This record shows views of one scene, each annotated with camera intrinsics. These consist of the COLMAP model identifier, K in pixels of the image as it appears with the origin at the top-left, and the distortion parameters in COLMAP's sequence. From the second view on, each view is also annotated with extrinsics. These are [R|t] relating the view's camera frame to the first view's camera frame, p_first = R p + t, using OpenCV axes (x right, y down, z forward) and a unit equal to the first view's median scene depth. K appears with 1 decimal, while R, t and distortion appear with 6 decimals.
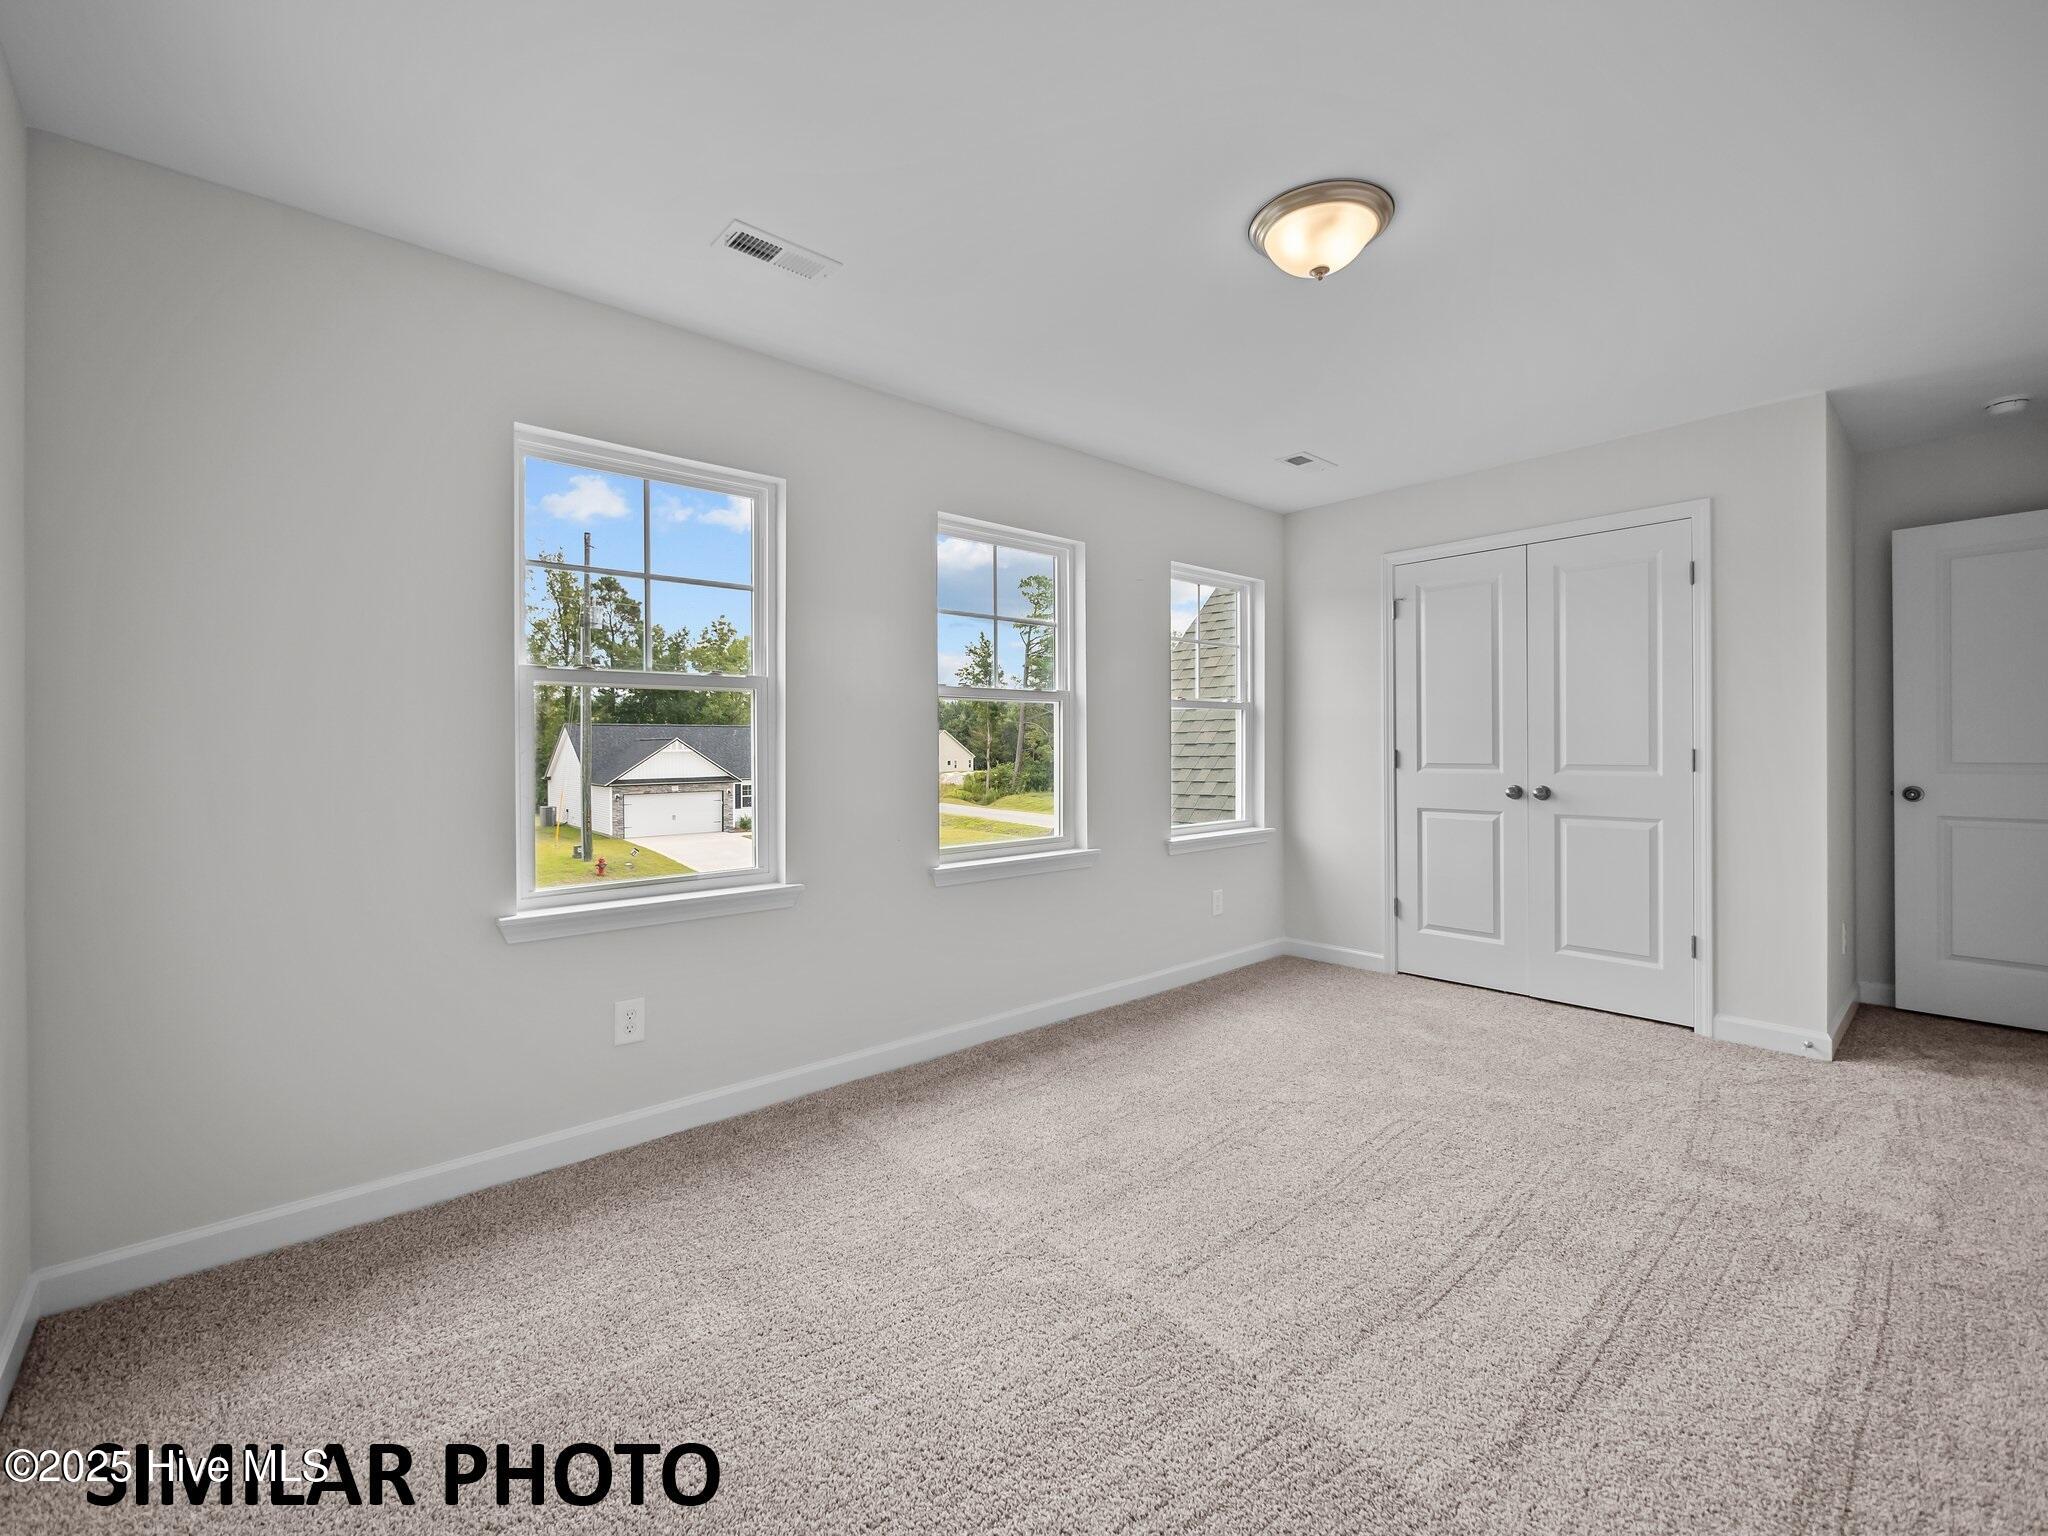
lens RADIAL K [[833.6, 0, 1024.0], [0, 833.6, 768.0], [0, 0, 1]] dist [0.012793, -0.012680]
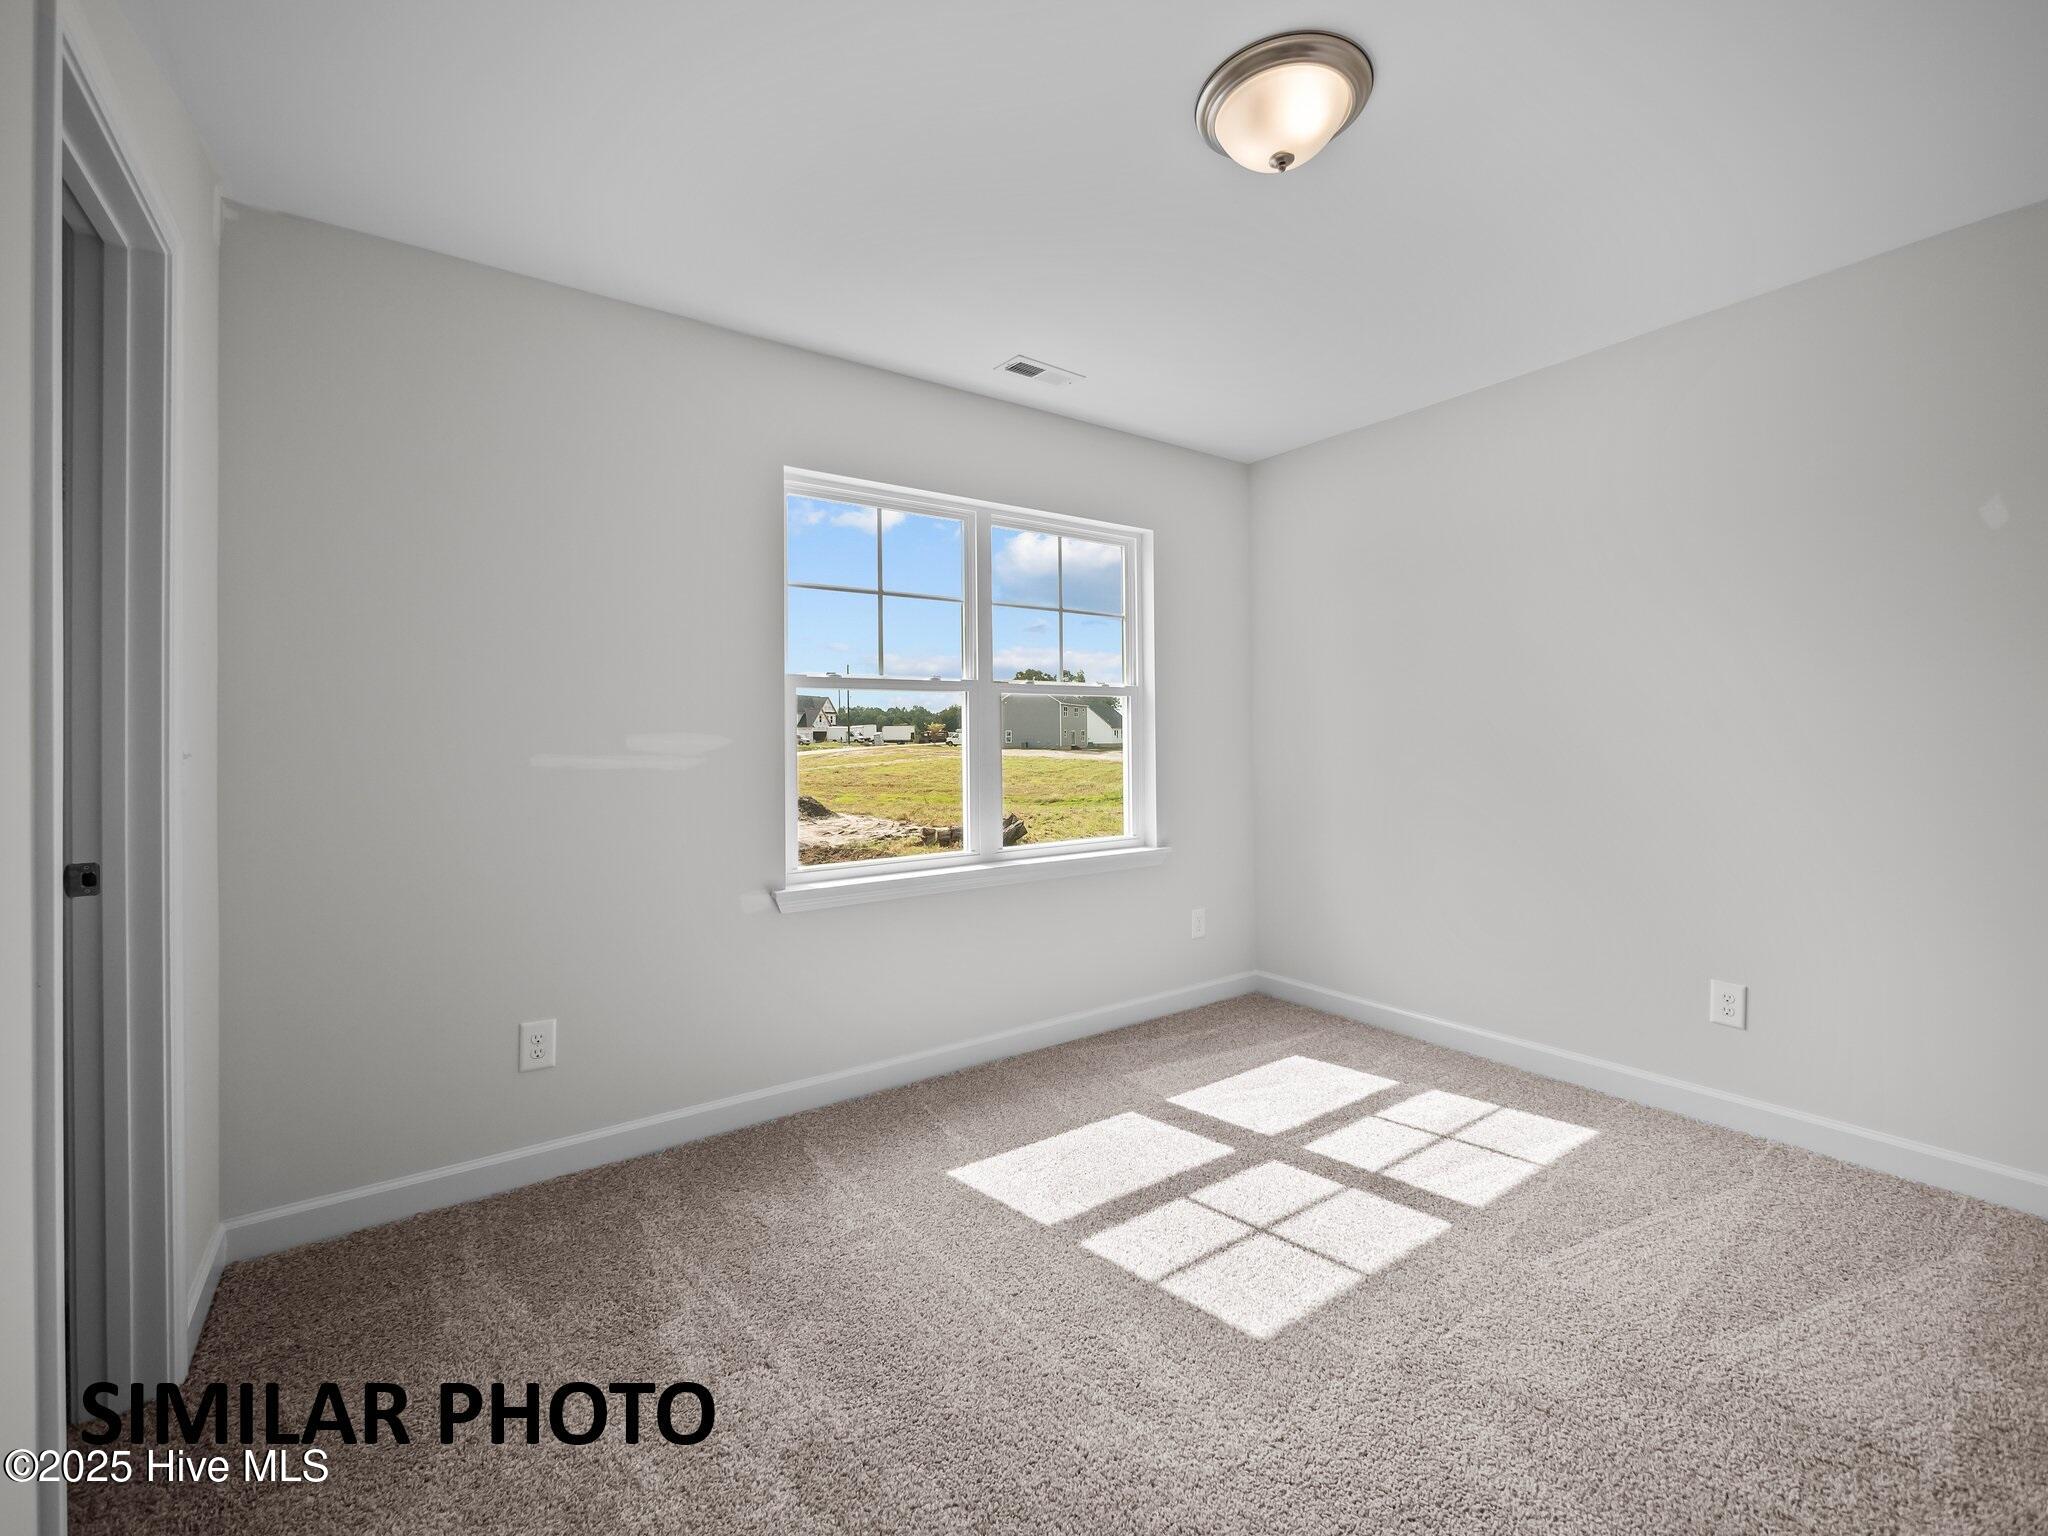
lens RADIAL K [[837.5, 0, 1024.0], [0, 837.5, 768.0], [0, 0, 1]] dist [-0.000050, 0.000029]
pose [[0.994900, -0.002964, -0.100827, 0.104597], [0.003426, 0.999984, 0.004408, -0.003058], [0.100813, -0.004731, 0.994894, 0.088772]]
